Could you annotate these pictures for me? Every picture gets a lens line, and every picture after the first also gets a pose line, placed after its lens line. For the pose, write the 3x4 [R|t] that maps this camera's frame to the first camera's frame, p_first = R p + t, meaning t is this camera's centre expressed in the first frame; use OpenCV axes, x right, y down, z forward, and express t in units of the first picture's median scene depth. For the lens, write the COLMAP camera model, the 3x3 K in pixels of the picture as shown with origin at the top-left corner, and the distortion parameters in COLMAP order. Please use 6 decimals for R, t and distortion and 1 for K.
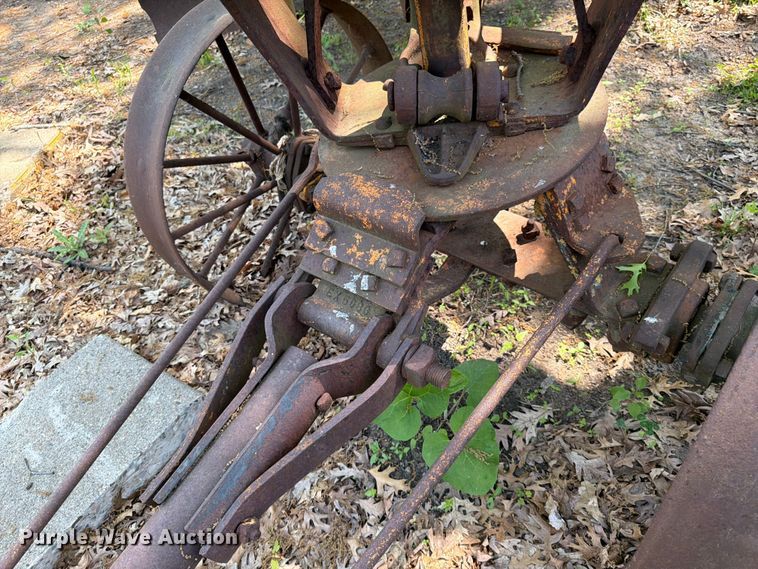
lens RADIAL K [[539.1, 0, 375.1], [0, 539.1, 283.6], [0, 0, 1]] dist [0.033112, -0.042259]
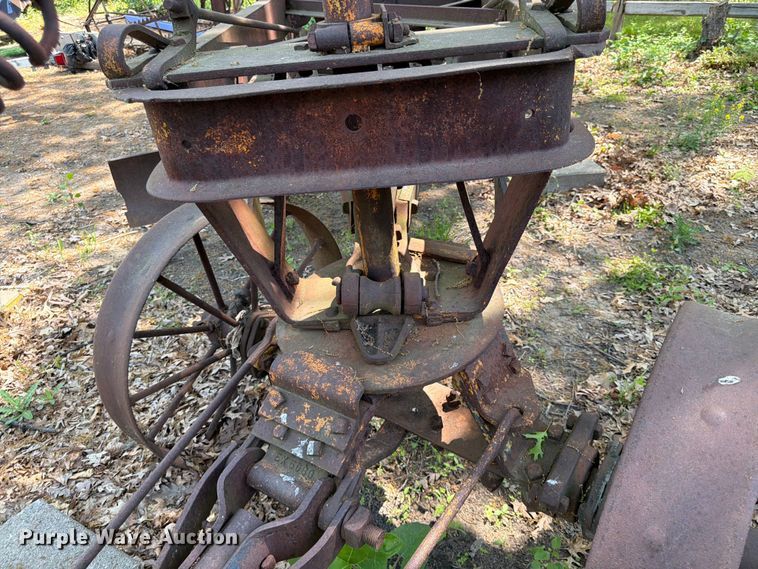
lens RADIAL K [[539.1, 0, 378.3], [0, 539.1, 278.0], [0, 0, 1]] dist [0.033112, -0.042259]
pose [[0.993209, 0.038428, 0.109816, -0.010698], [-0.004544, 0.955972, -0.293421, -0.006002], [-0.116257, 0.290930, 0.949655, -0.137398]]
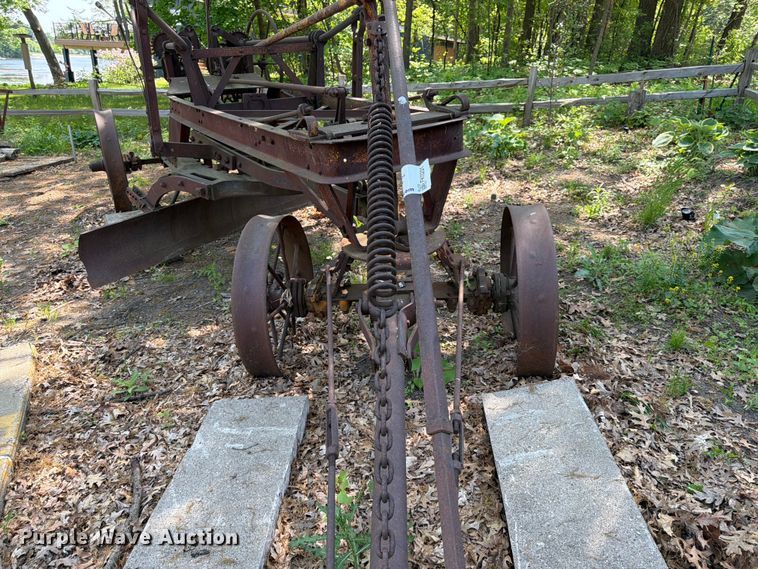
lens RADIAL K [[539.1, 0, 382.3], [0, 539.1, 281.7], [0, 0, 1]] dist [0.033112, -0.042259]
pose [[0.818776, -0.120639, 0.561295, -1.004131], [0.371272, 0.856988, -0.357393, 0.570003], [-0.437907, 0.501018, 0.746471, -0.604422]]
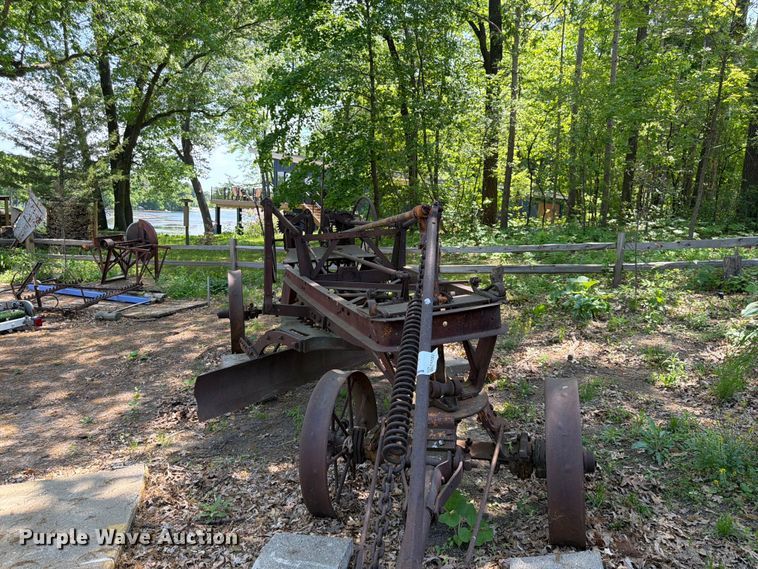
lens RADIAL K [[539.1, 0, 373.9], [0, 539.1, 264.1], [0, 0, 1]] dist [0.033112, -0.042259]
pose [[0.920661, 0.063313, 0.385195, -1.022556], [0.223041, 0.724510, -0.652179, 0.748931], [-0.320369, 0.686350, 0.652906, -1.001902]]
